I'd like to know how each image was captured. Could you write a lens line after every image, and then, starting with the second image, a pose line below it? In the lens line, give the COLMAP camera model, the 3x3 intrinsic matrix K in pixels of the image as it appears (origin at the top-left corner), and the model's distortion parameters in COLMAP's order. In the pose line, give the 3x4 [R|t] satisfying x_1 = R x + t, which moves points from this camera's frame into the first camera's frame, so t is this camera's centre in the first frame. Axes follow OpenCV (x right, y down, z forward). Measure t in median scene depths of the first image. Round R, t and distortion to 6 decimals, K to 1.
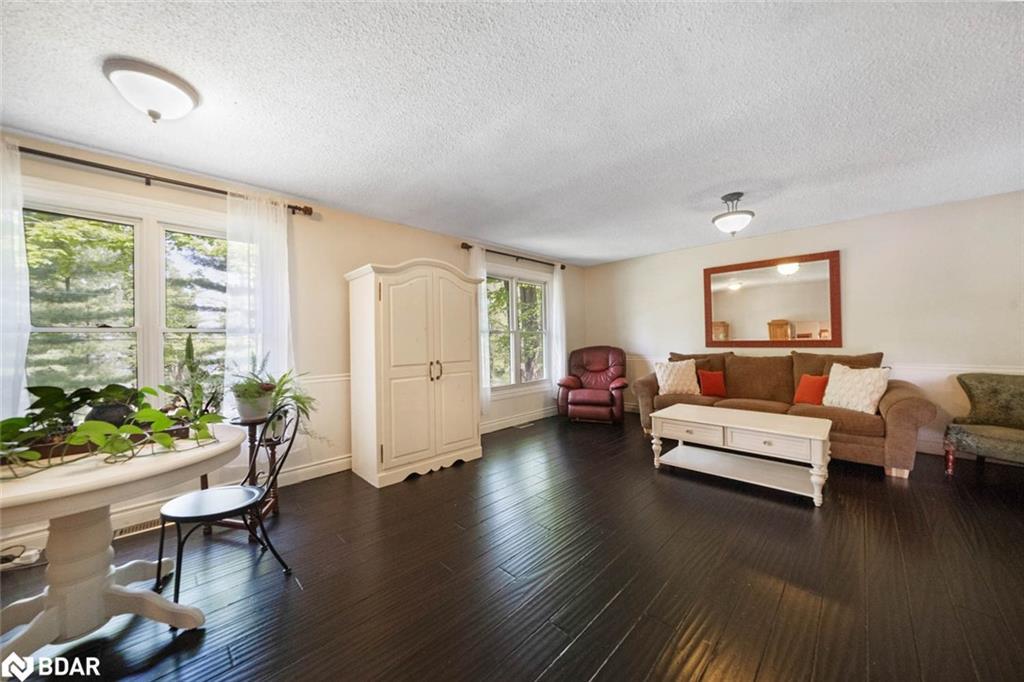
lens RADIAL K [[359.2, 0, 516.1], [0, 359.2, 343.8], [0, 0, 1]] dist [-0.007884, 0.000010]
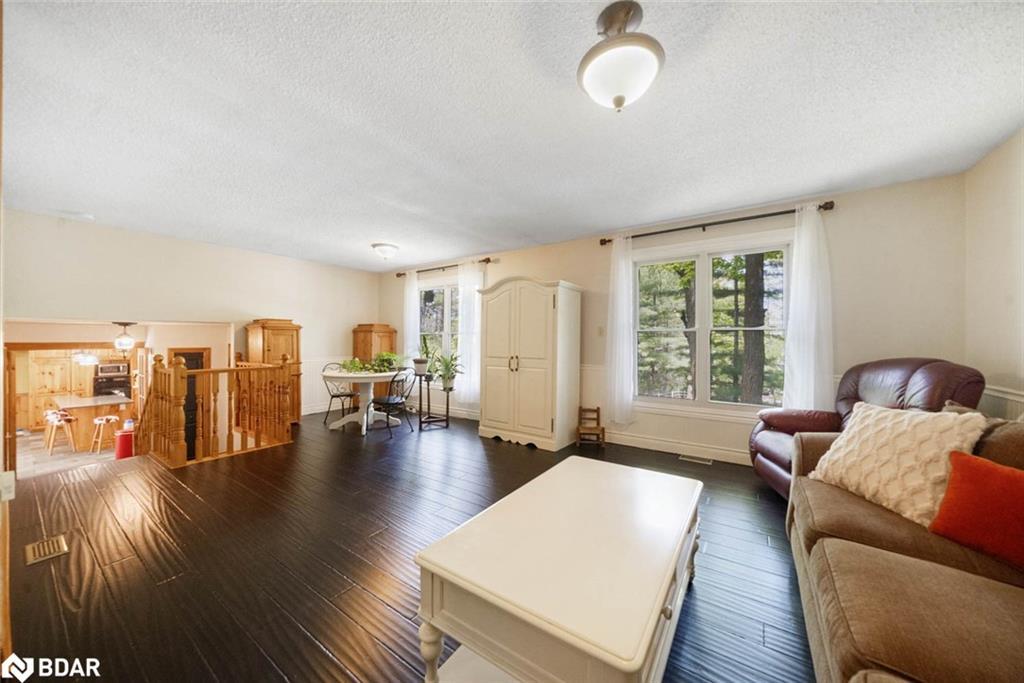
lens RADIAL K [[359.2, 0, 516.1], [0, 359.2, 344.3], [0, 0, 1]] dist [-0.007884, 0.000010]
pose [[0.164092, 0.032624, -0.985905, 0.984386], [-0.014279, 0.999427, 0.030695, -0.030746], [0.986342, 0.009040, 0.164463, 0.774802]]
